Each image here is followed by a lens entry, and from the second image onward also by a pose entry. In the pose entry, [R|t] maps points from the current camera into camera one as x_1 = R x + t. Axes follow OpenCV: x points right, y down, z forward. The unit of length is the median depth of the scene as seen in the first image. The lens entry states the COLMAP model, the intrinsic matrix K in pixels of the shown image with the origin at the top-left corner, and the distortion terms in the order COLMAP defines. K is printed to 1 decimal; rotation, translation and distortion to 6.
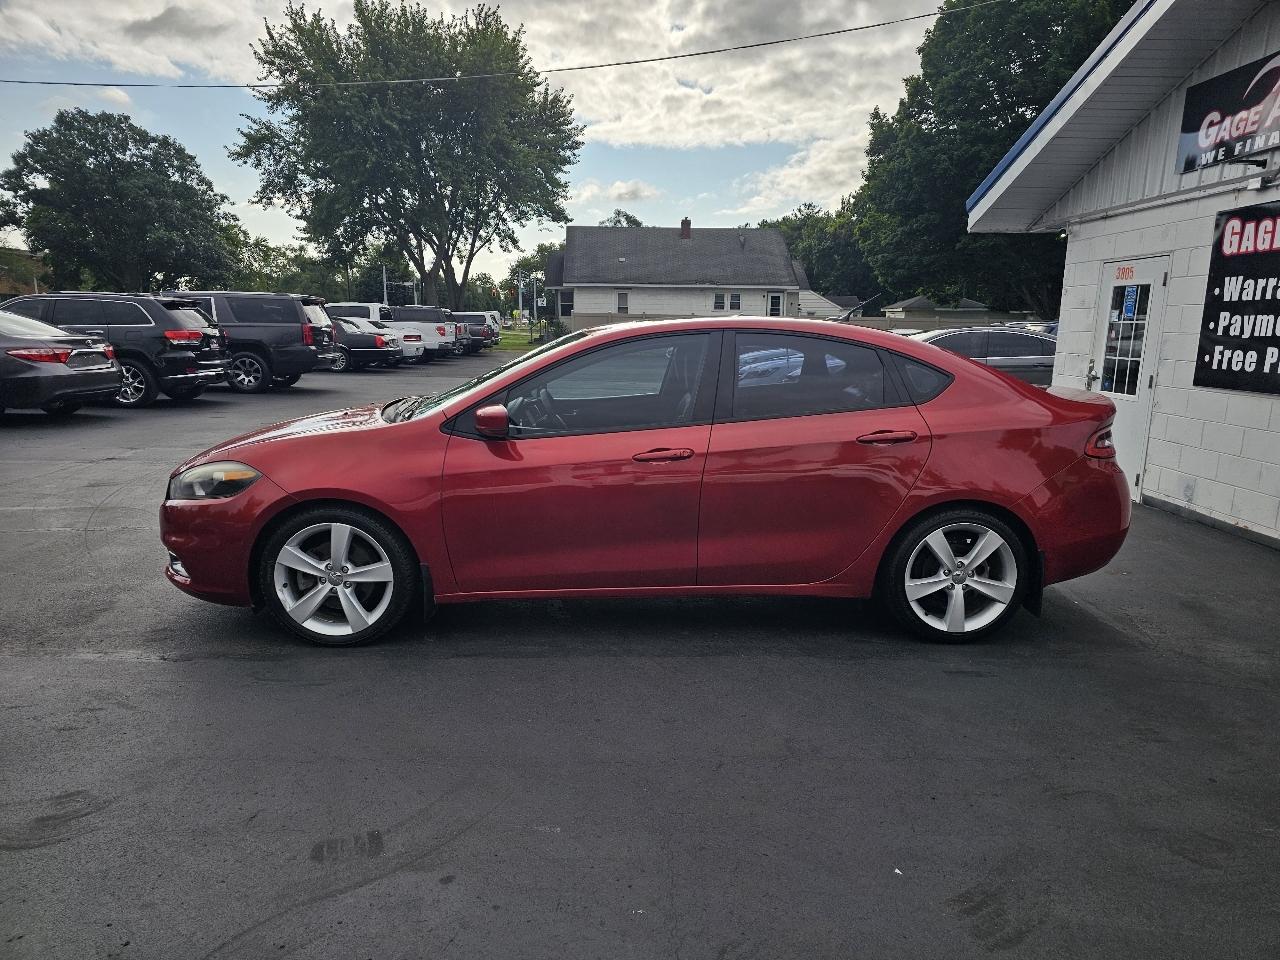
lens RADIAL K [[851.8, 0, 640.2], [0, 851.8, 490.5], [0, 0, 1]] dist [0.059128, -0.050950]
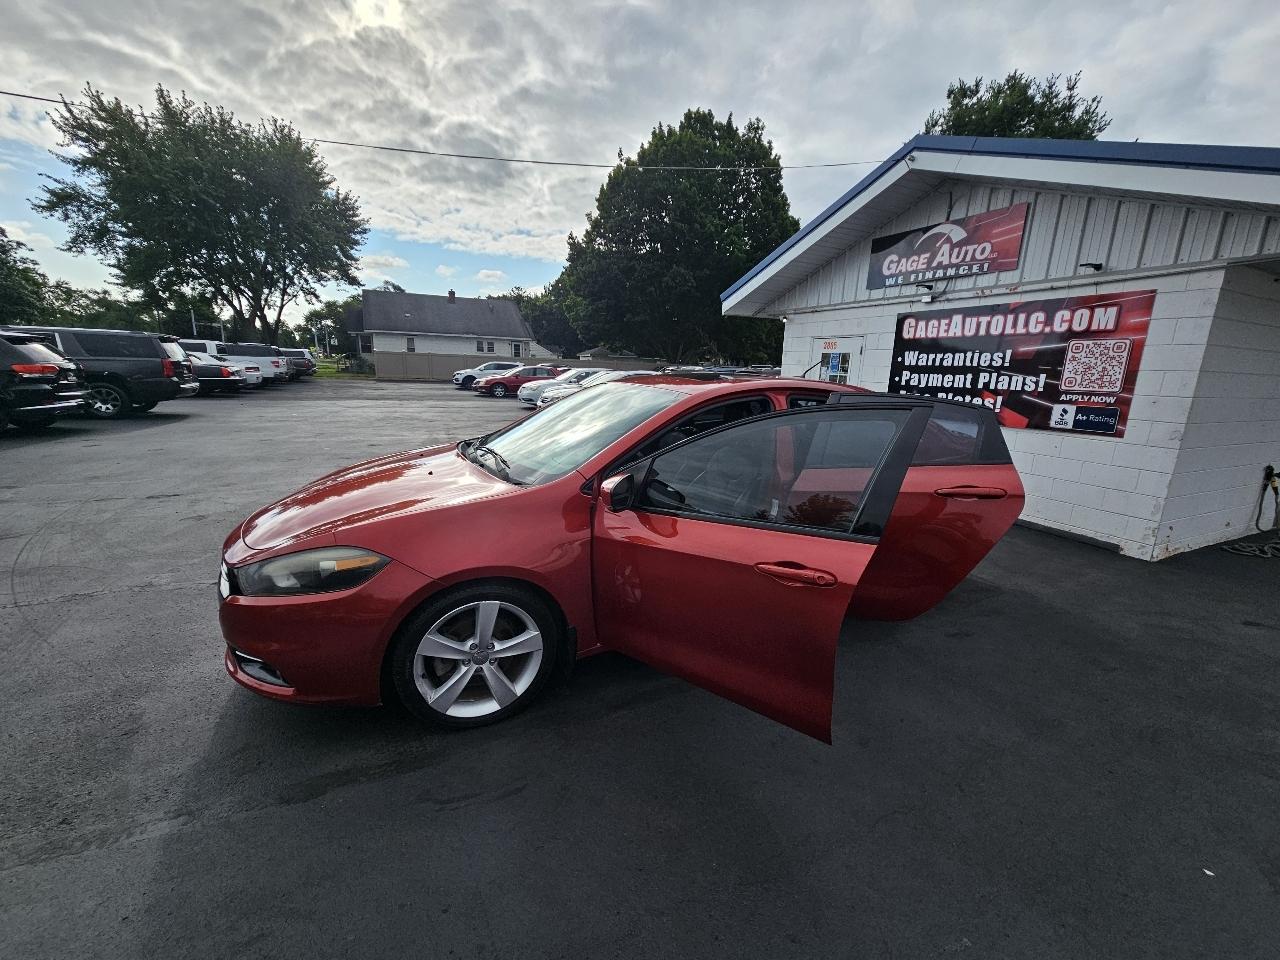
lens RADIAL K [[519.8, 0, 640.1], [0, 519.8, 477.8], [0, 0, 1]] dist [0.001029, -0.000745]
pose [[0.914743, -0.067891, 0.398291, -0.091631], [0.056655, 0.997595, 0.039927, -0.023828], [-0.400044, -0.013957, 0.916390, 0.092427]]
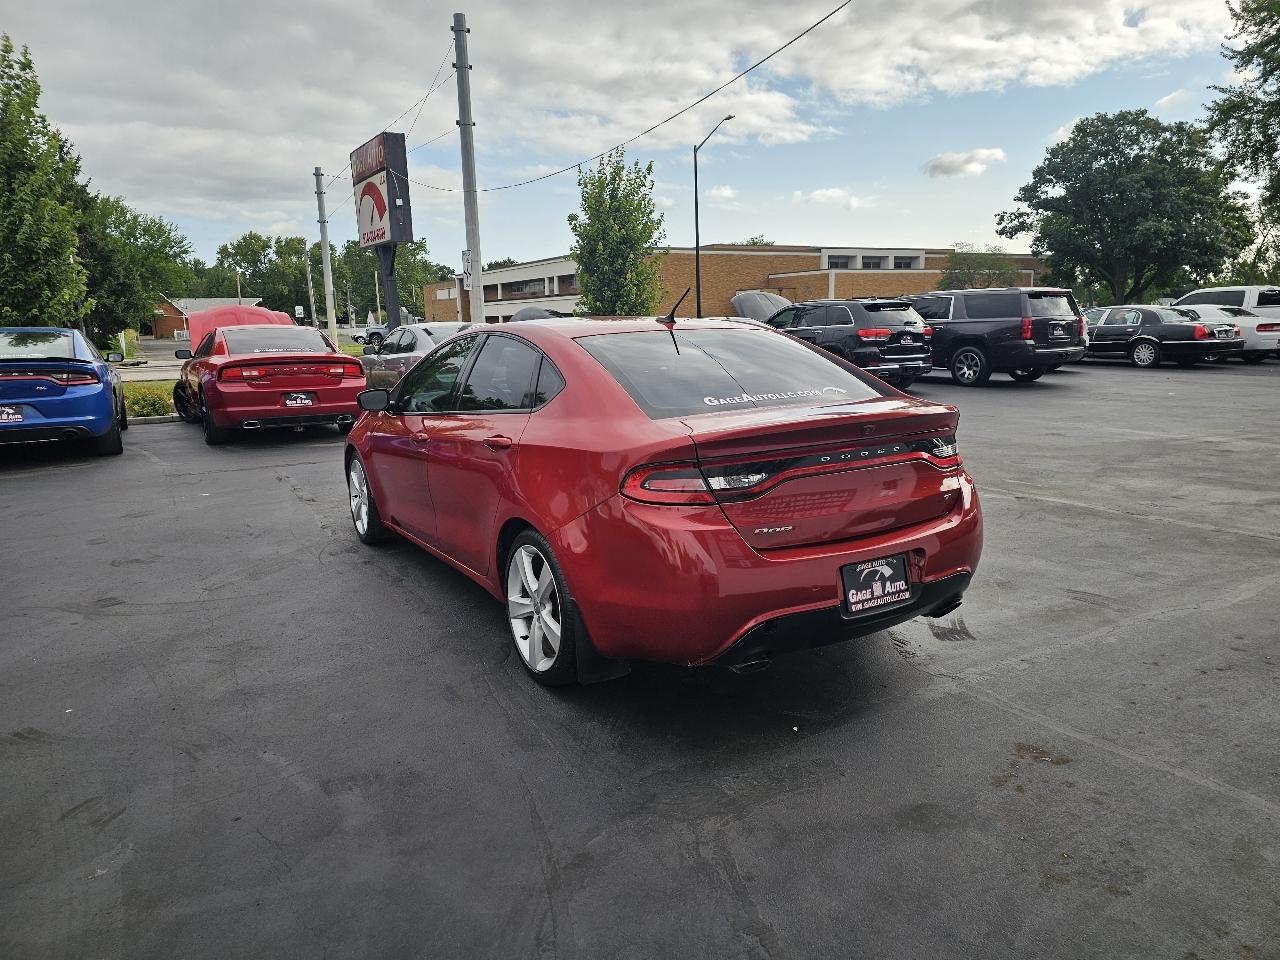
lens RADIAL K [[851.8, 0, 632.8], [0, 851.8, 476.7], [0, 0, 1]] dist [0.059128, -0.050950]
pose [[0.477316, 0.133469, -0.868536, 0.272510], [-0.139317, 0.987391, 0.075170, -0.026474], [0.867617, 0.085122, 0.489892, 0.148793]]
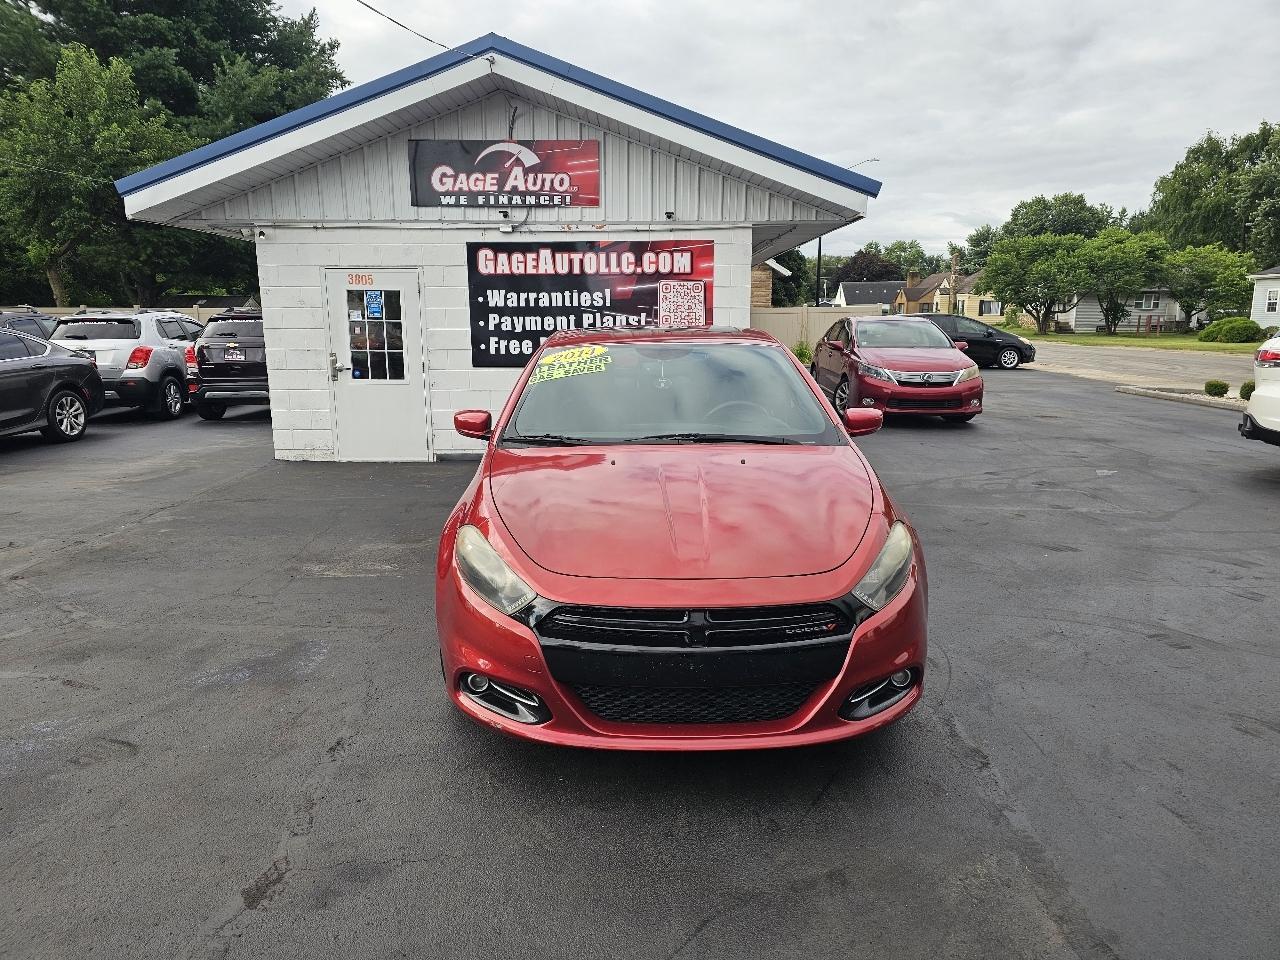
lens RADIAL K [[851.8, 0, 635.4], [0, 851.8, 482.4], [0, 0, 1]] dist [0.059128, -0.050950]
pose [[0.031661, -0.204733, 0.978306, -0.284092], [0.194827, 0.961285, 0.194866, -0.061966], [-0.980326, 0.184431, 0.070323, 0.265334]]
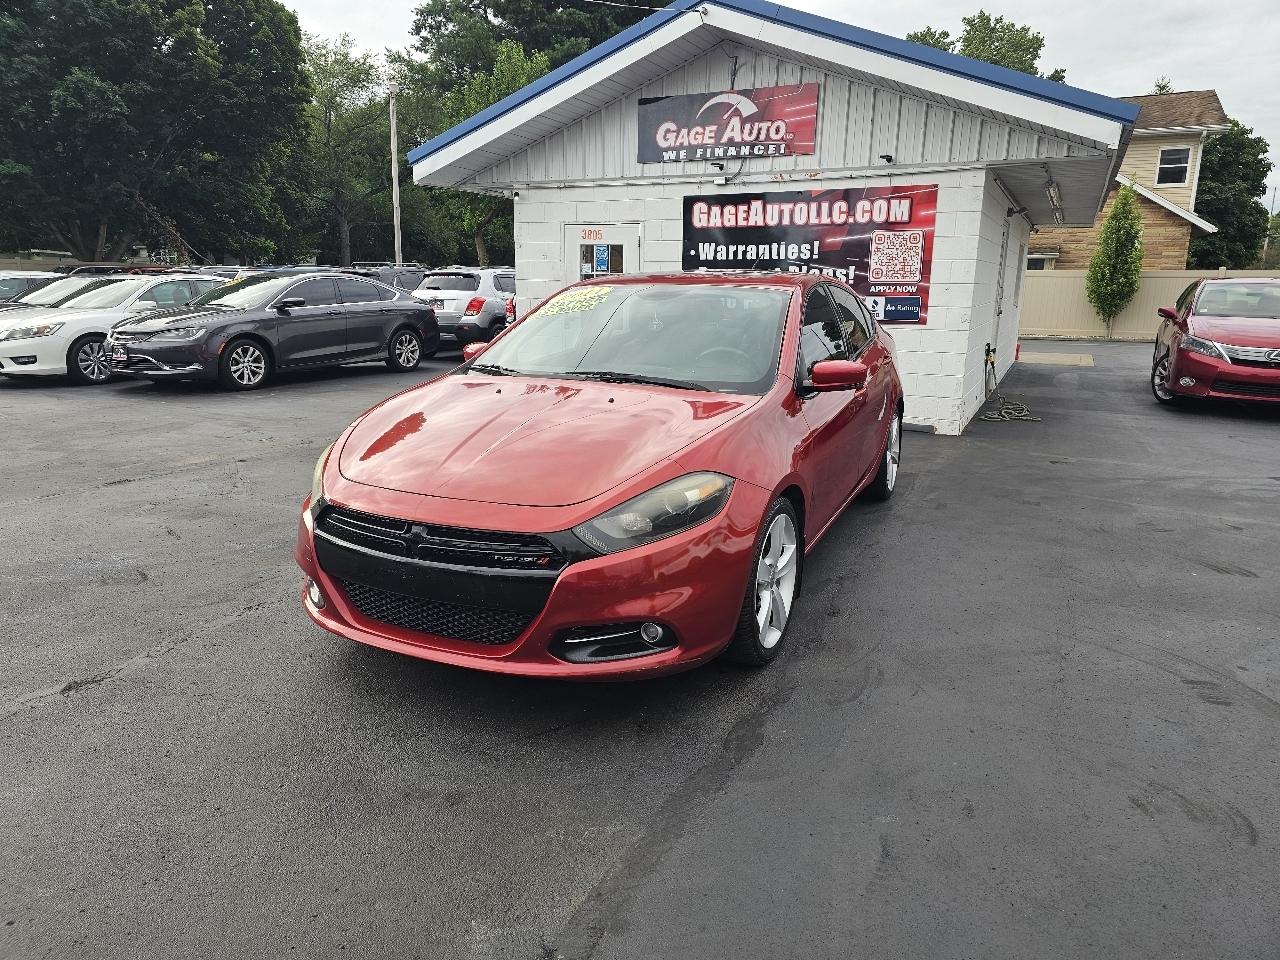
lens RADIAL K [[851.8, 0, 633.2], [0, 851.8, 468.9], [0, 0, 1]] dist [0.059128, -0.050950]
pose [[0.469497, -0.198943, 0.860229, -0.255199], [0.163681, 0.977008, 0.136616, -0.032991], [-0.867629, 0.076663, 0.491266, 0.154369]]
